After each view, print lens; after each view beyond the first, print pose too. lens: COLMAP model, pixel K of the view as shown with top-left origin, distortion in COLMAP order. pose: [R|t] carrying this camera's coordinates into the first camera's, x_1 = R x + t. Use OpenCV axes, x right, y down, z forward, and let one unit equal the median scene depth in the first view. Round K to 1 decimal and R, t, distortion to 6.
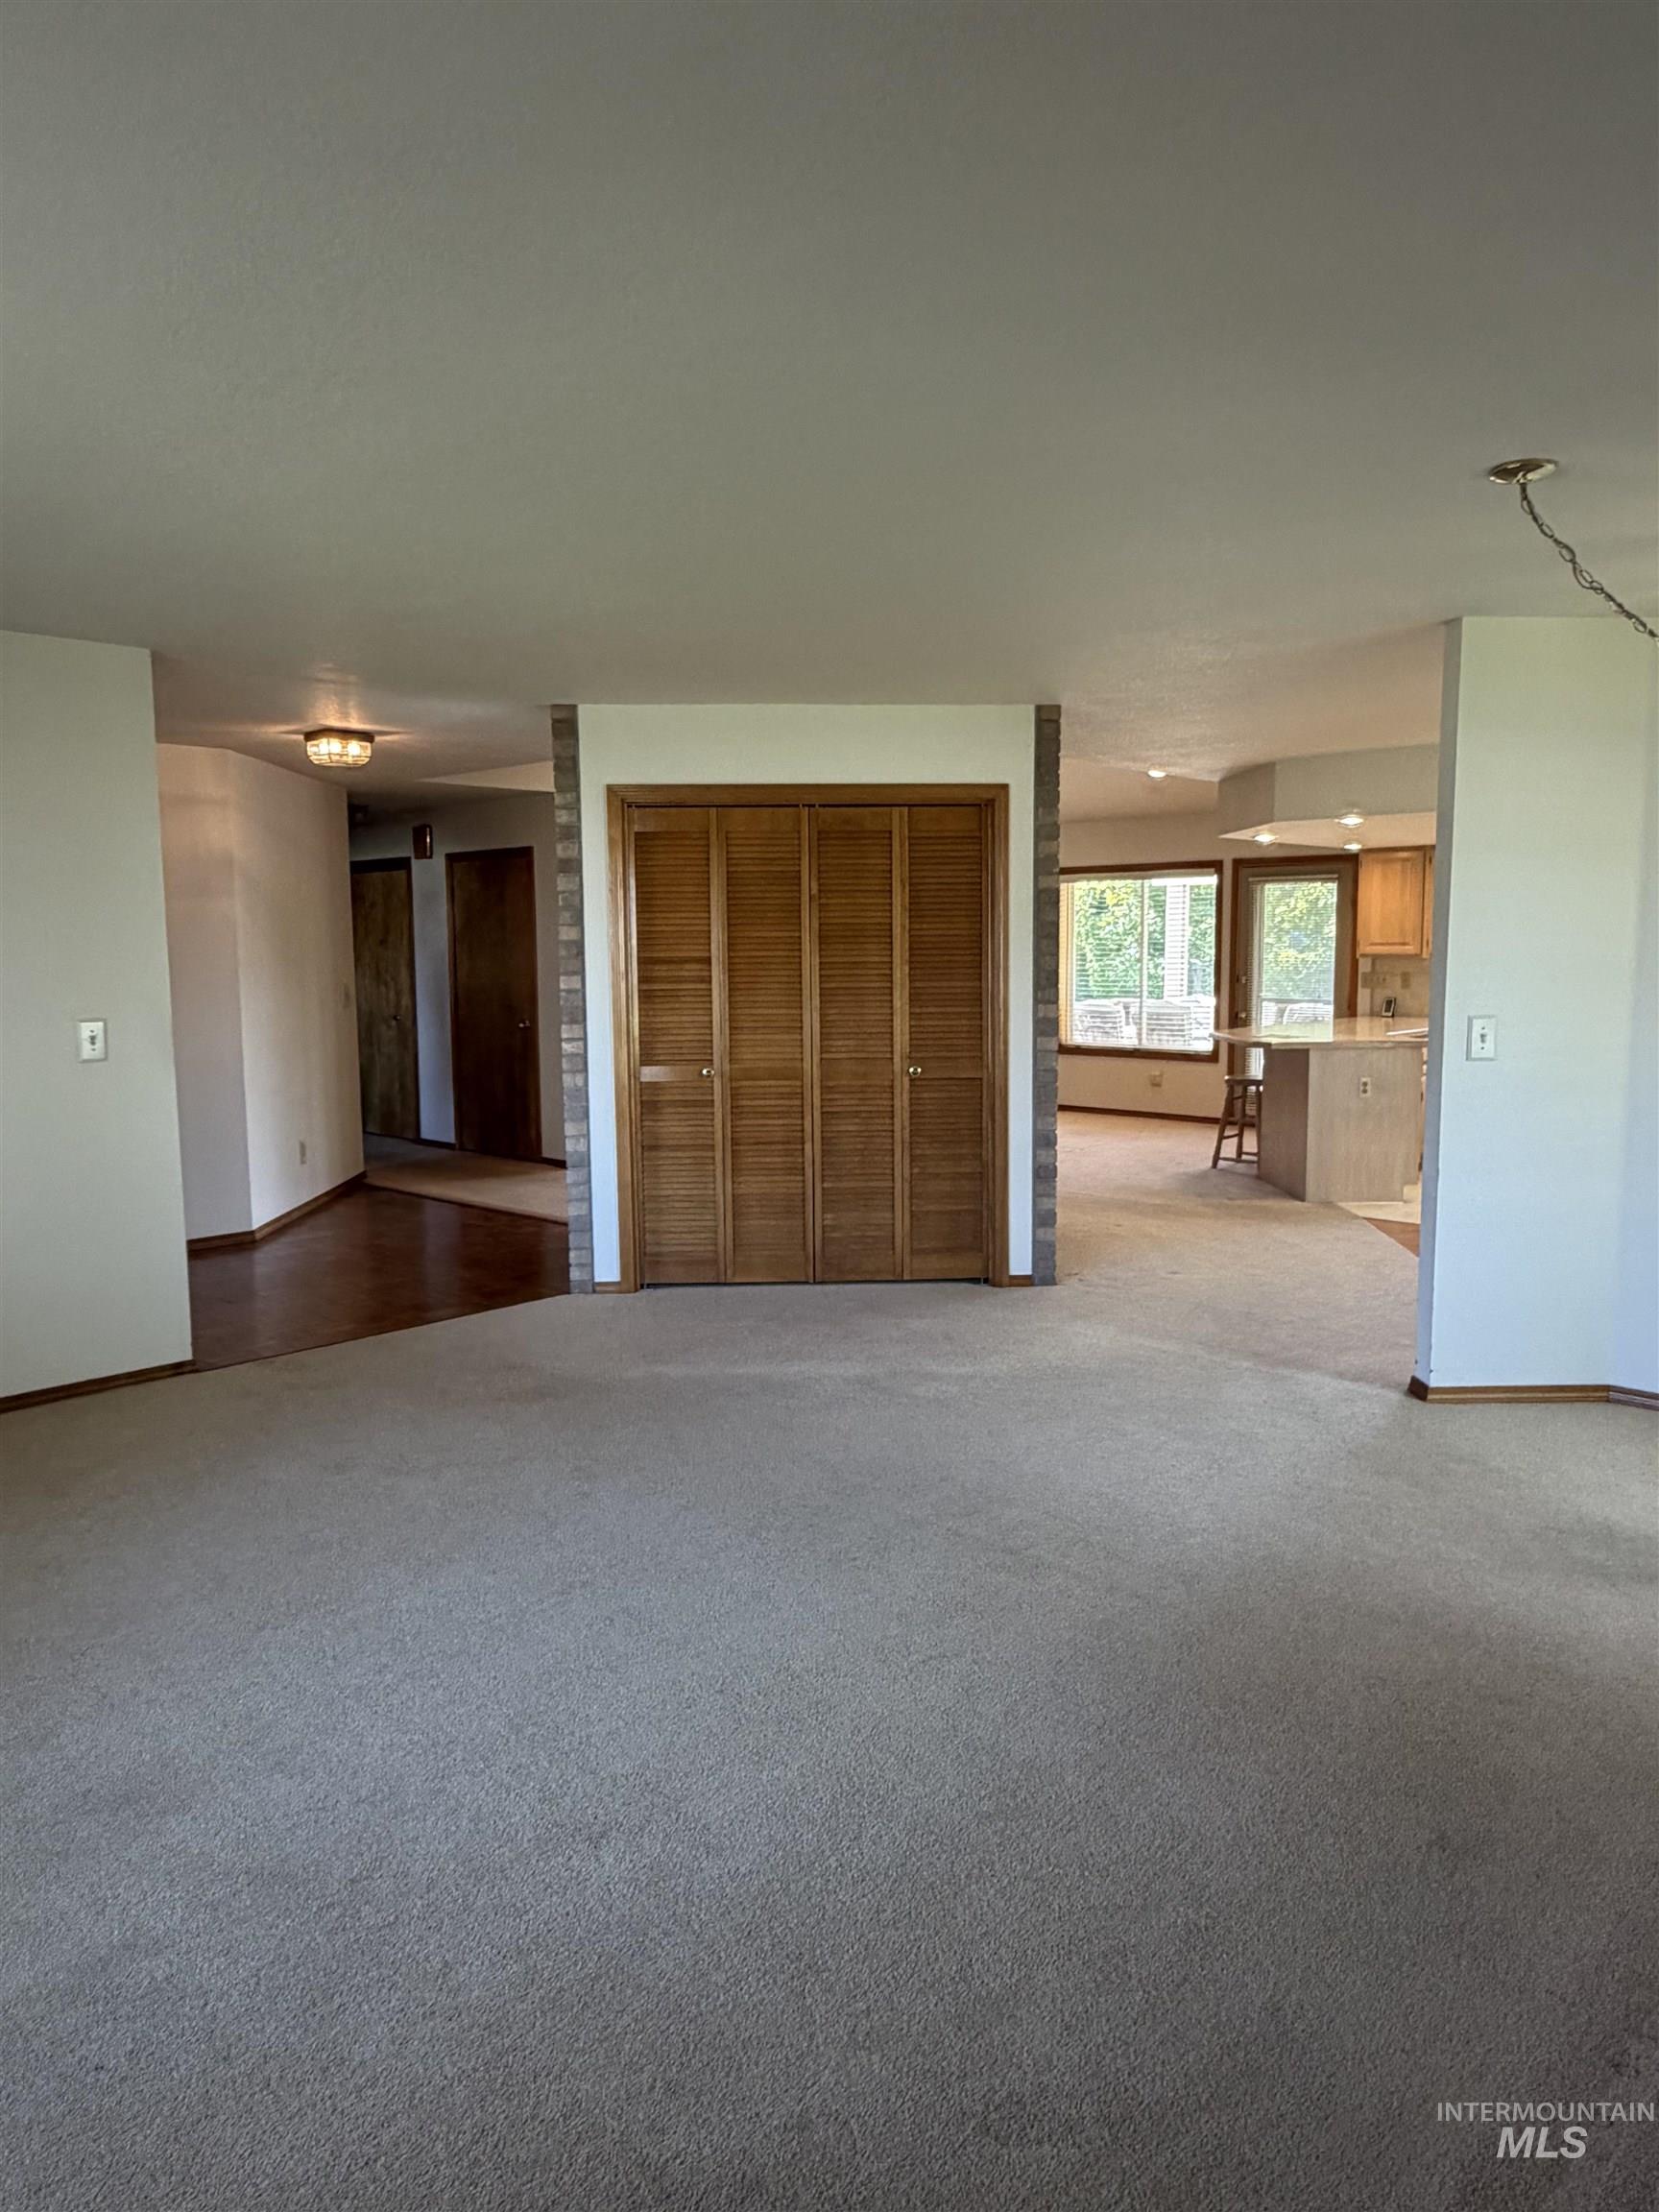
lens RADIAL K [[1500.1, 0, 829.5], [0, 1500.1, 1106.0], [0, 0, 1]] dist [0.003734, -0.000741]
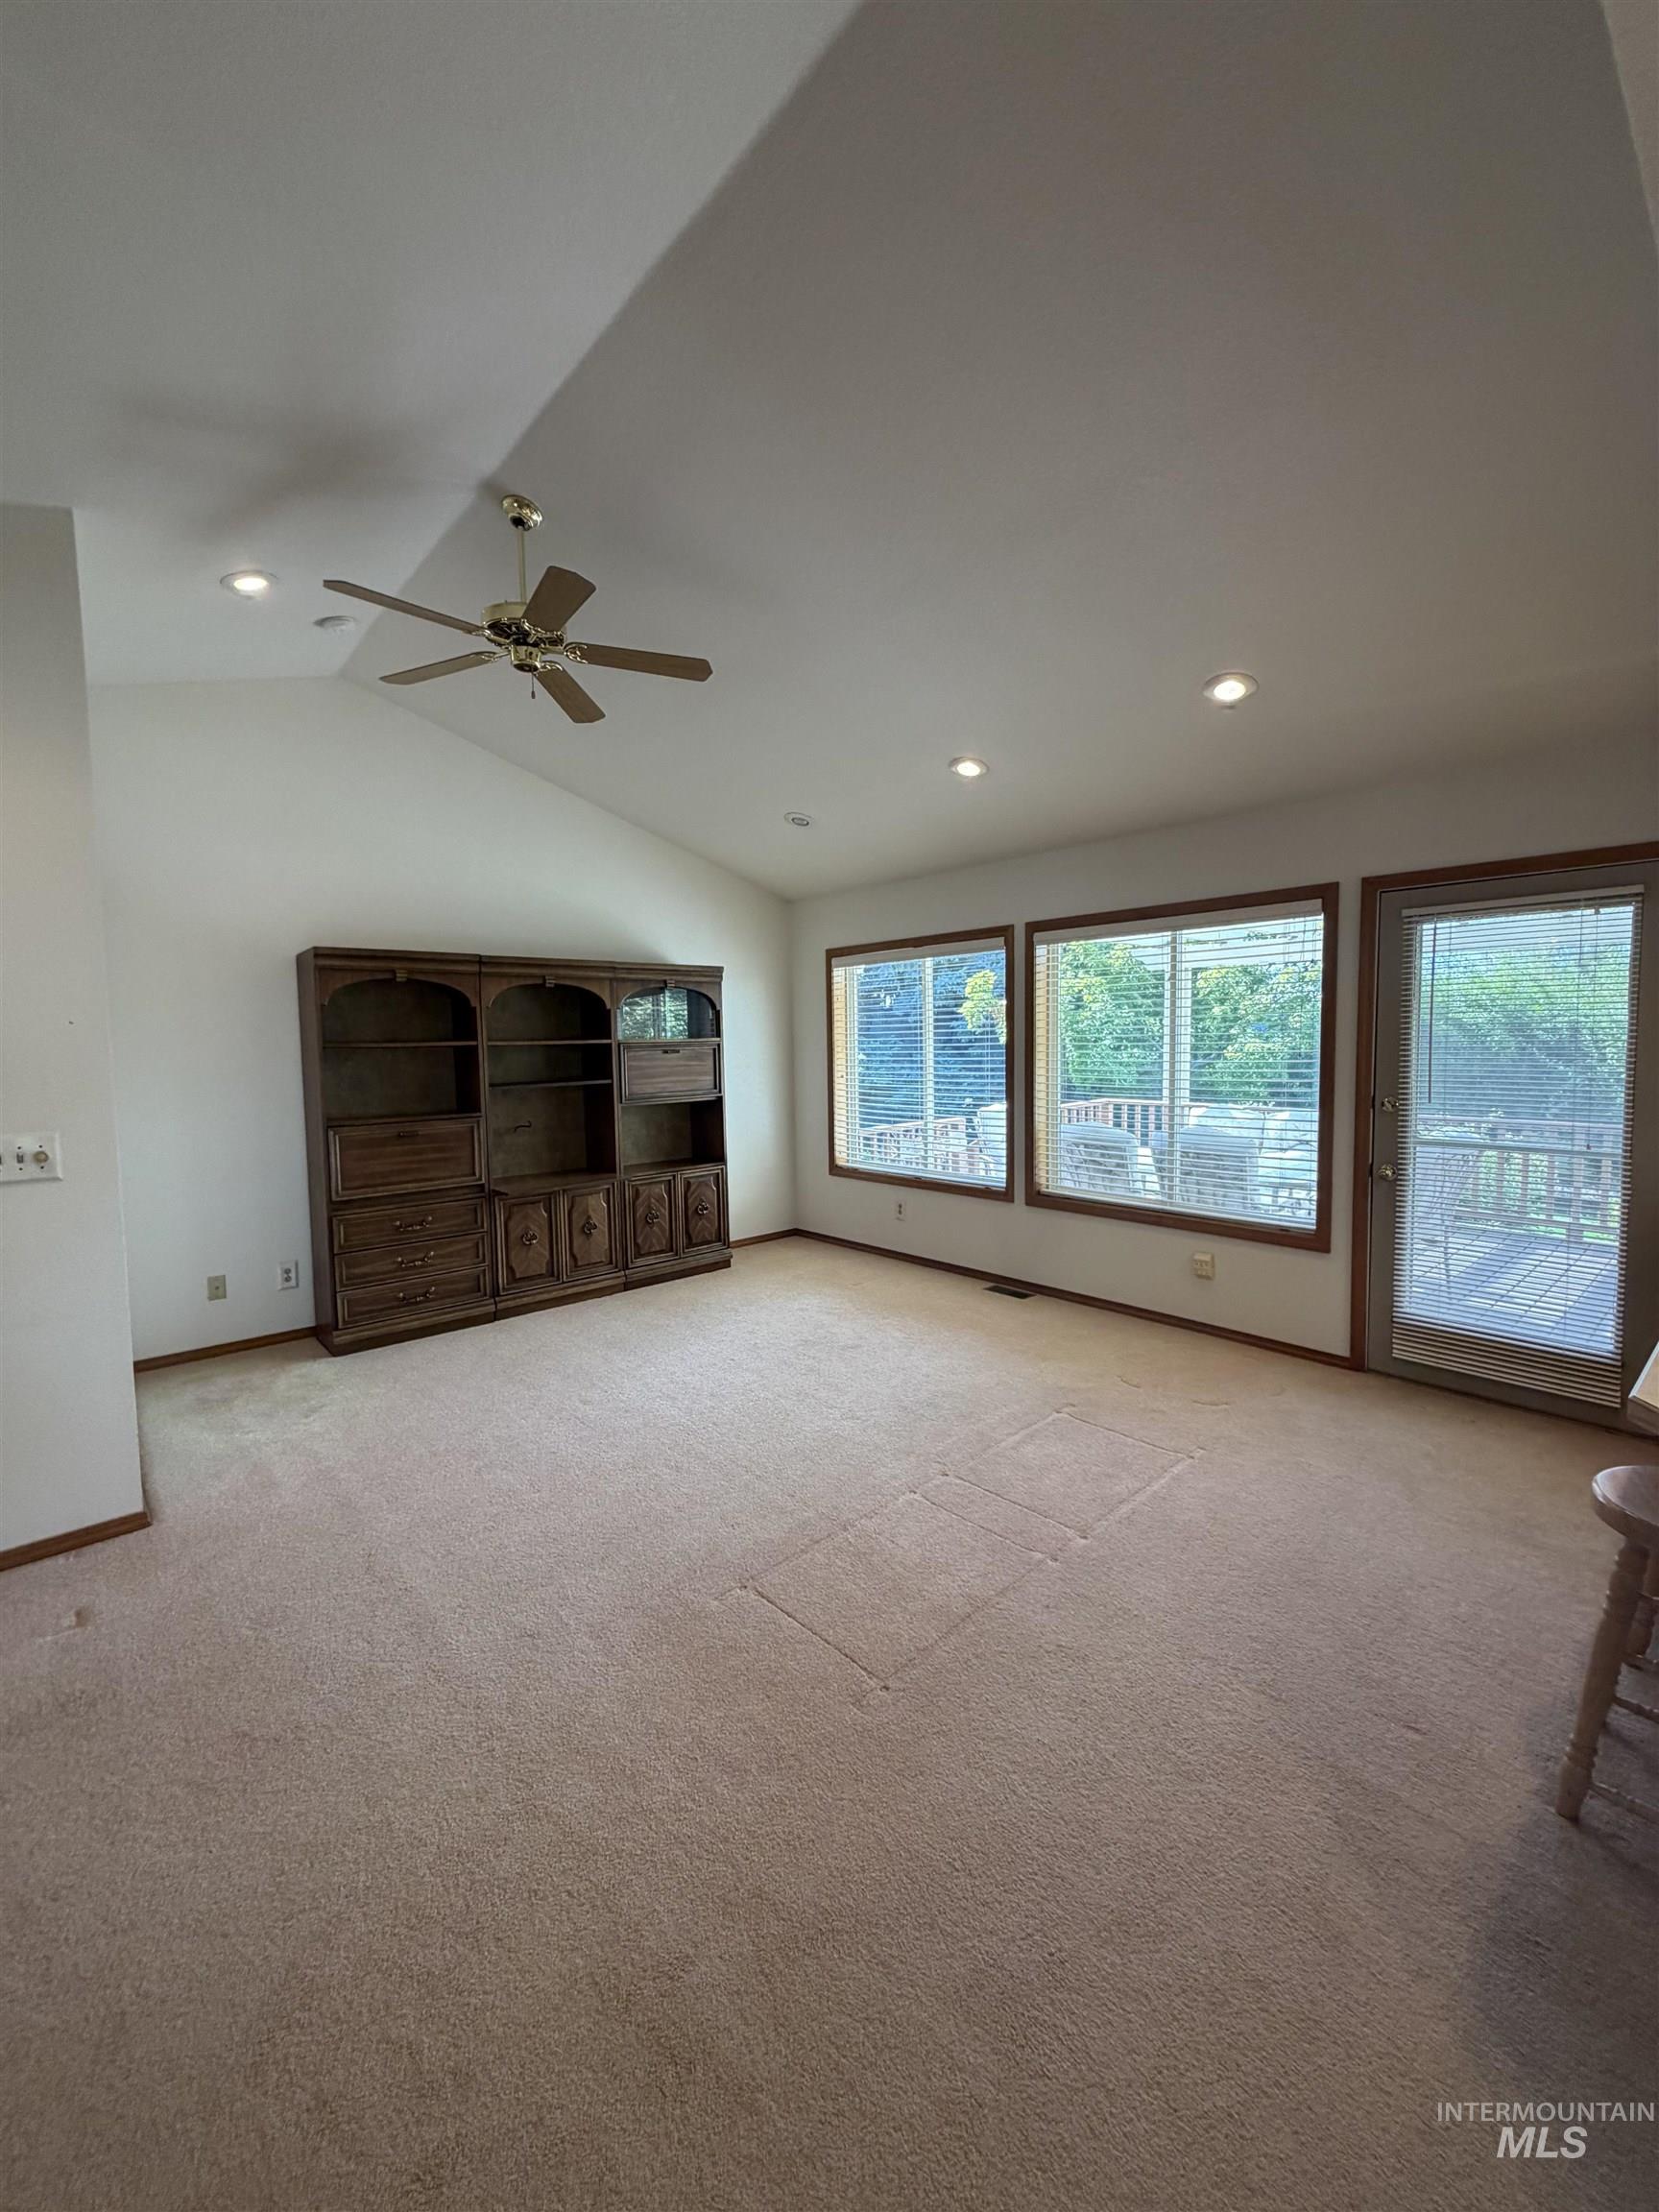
lens RADIAL K [[887.5, 0, 825.8], [0, 887.5, 1099.1], [0, 0, 1]] dist [0.001013, 0.000061]
pose [[0.995863, -0.005090, -0.090725, 0.239225], [0.001624, 0.999267, -0.038239, -0.166083], [0.090853, 0.037934, 0.995142, 1.493372]]
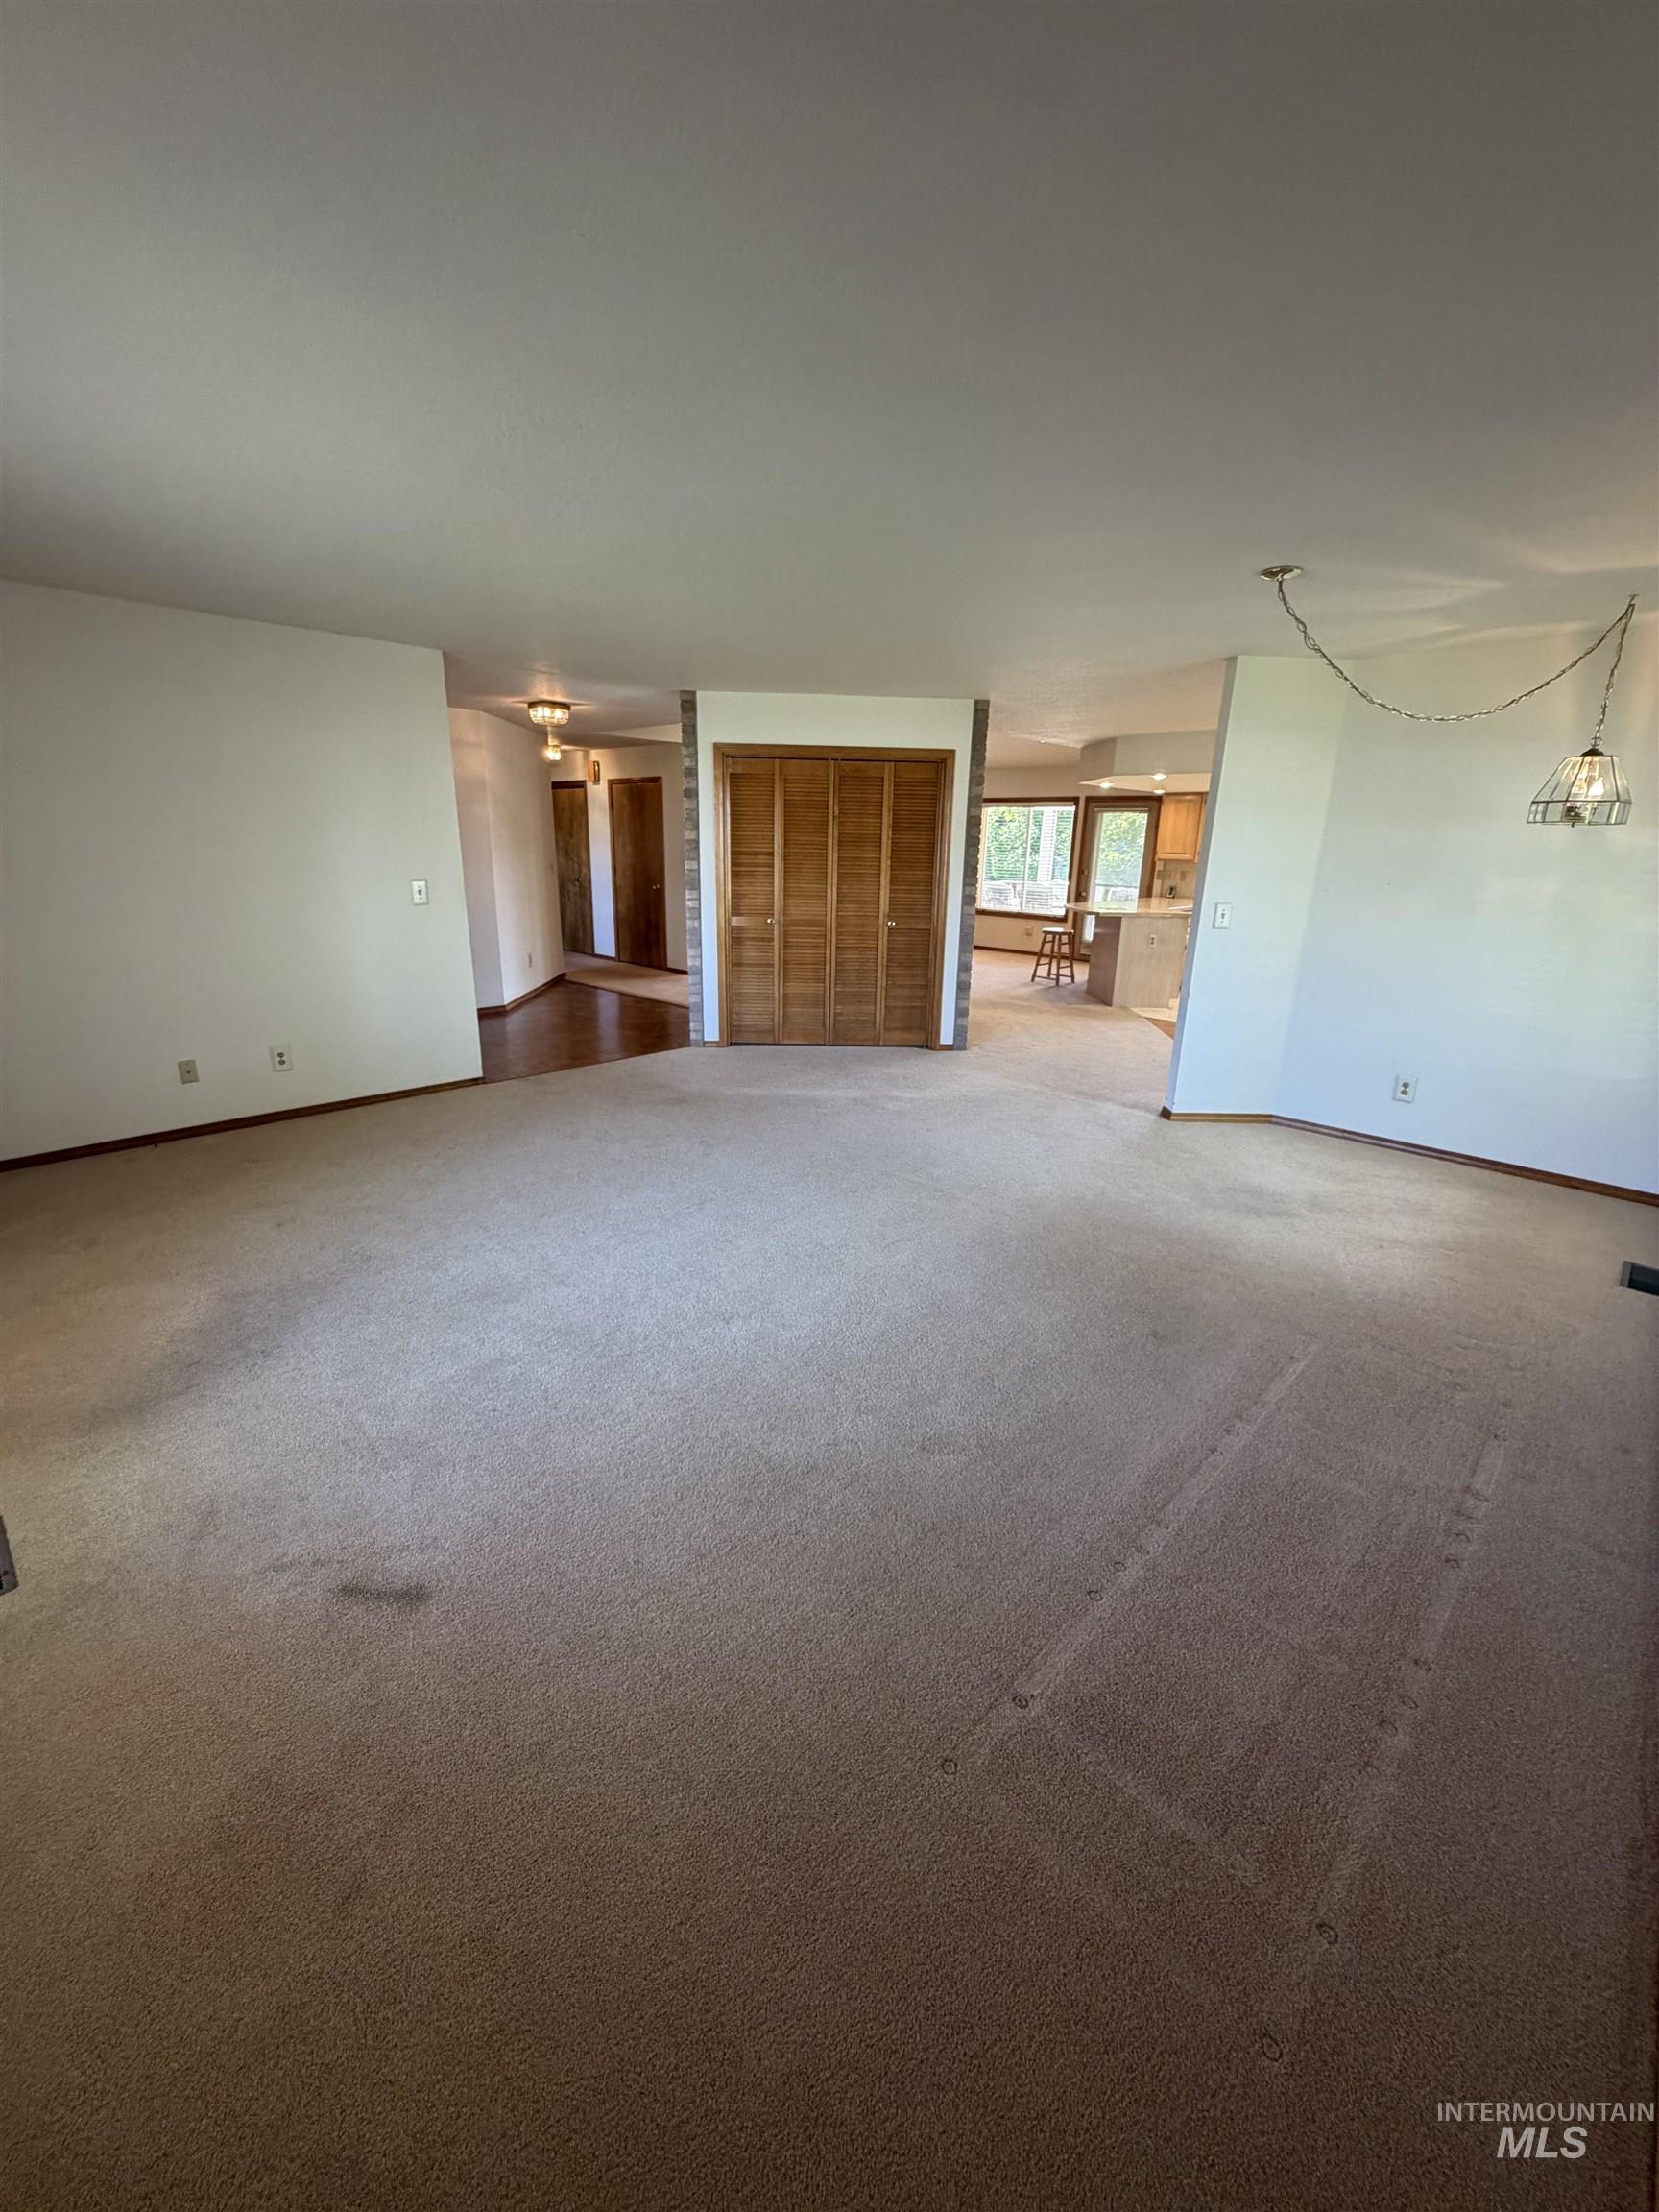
lens RADIAL K [[887.5, 0, 825.8], [0, 887.5, 1099.1], [0, 0, 1]] dist [0.001013, 0.000061]
pose [[0.999544, 0.030183, 0.000598, -0.012509], [-0.029816, 0.983915, 0.176133, -0.002827], [0.004728, -0.176070, 0.984366, -0.035161]]
